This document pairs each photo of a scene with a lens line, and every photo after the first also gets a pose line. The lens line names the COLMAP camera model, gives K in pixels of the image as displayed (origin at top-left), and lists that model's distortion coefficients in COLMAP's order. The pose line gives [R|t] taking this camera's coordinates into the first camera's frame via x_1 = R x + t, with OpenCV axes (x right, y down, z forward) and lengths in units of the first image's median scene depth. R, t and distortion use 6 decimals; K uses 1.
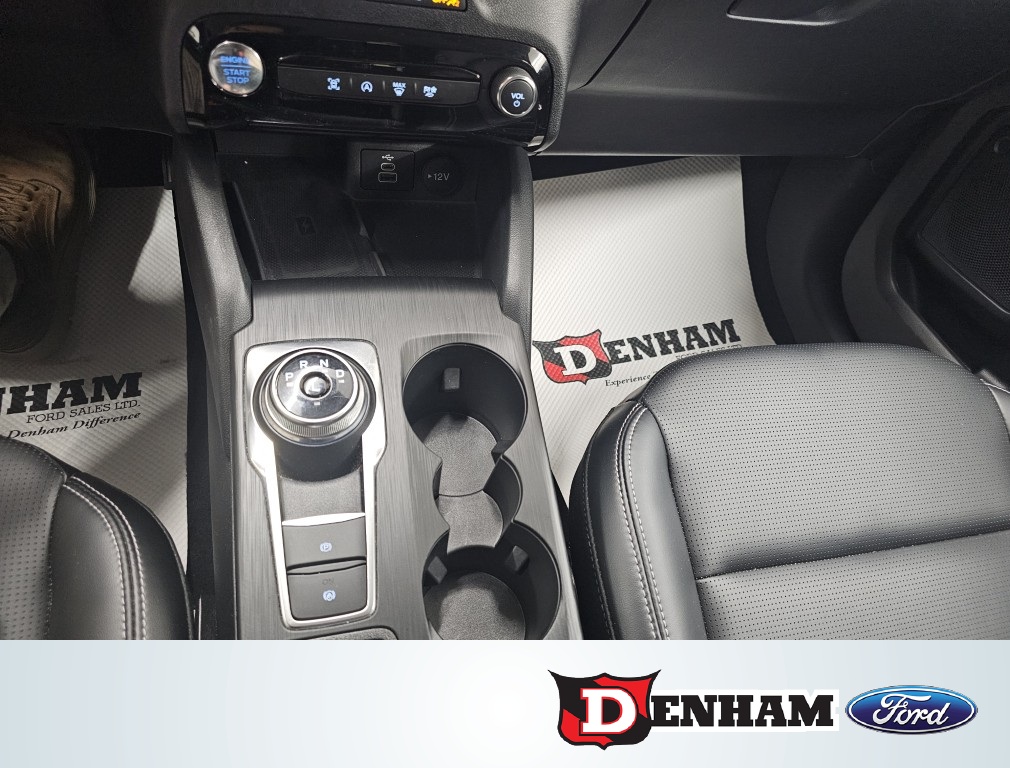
lens RADIAL K [[694.5, 0, 512.1], [0, 694.5, 379.7], [0, 0, 1]] dist [0.017899, -0.002172]
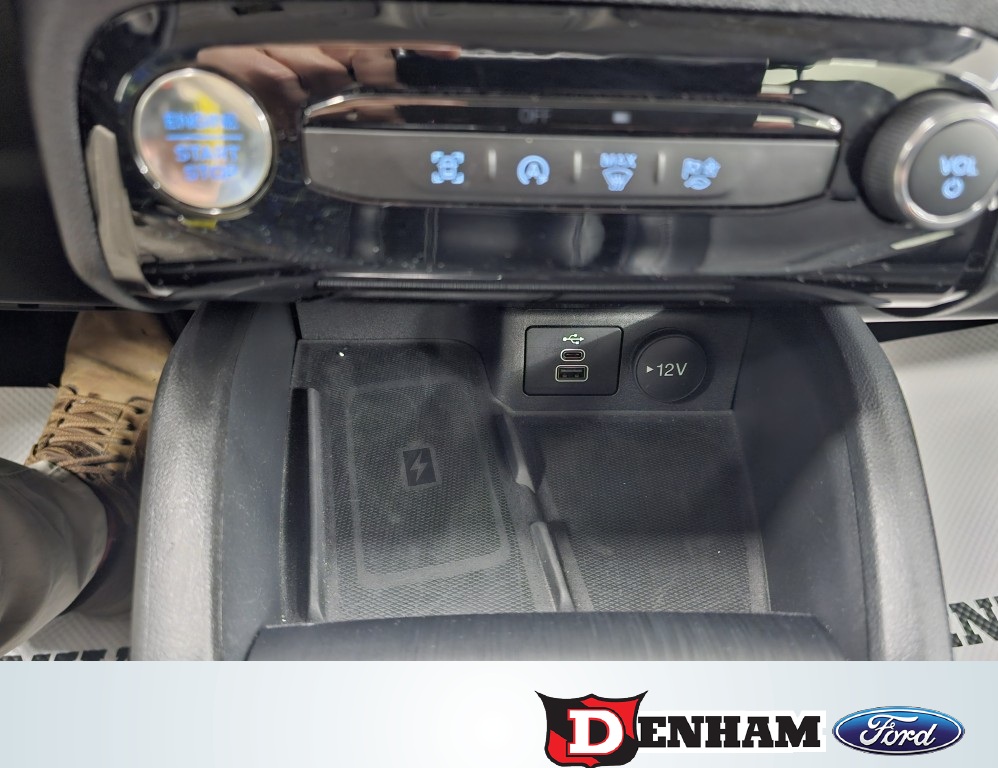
lens RADIAL K [[686.0, 0, 499.0], [0, 686.0, 384.0], [0, 0, 1]] dist [0.002990, 0.000307]
pose [[0.965094, -0.014320, -0.261512, -0.096372], [-0.045931, 0.973775, -0.222827, -0.165017], [0.257845, 0.227060, 0.939127, 0.495422]]
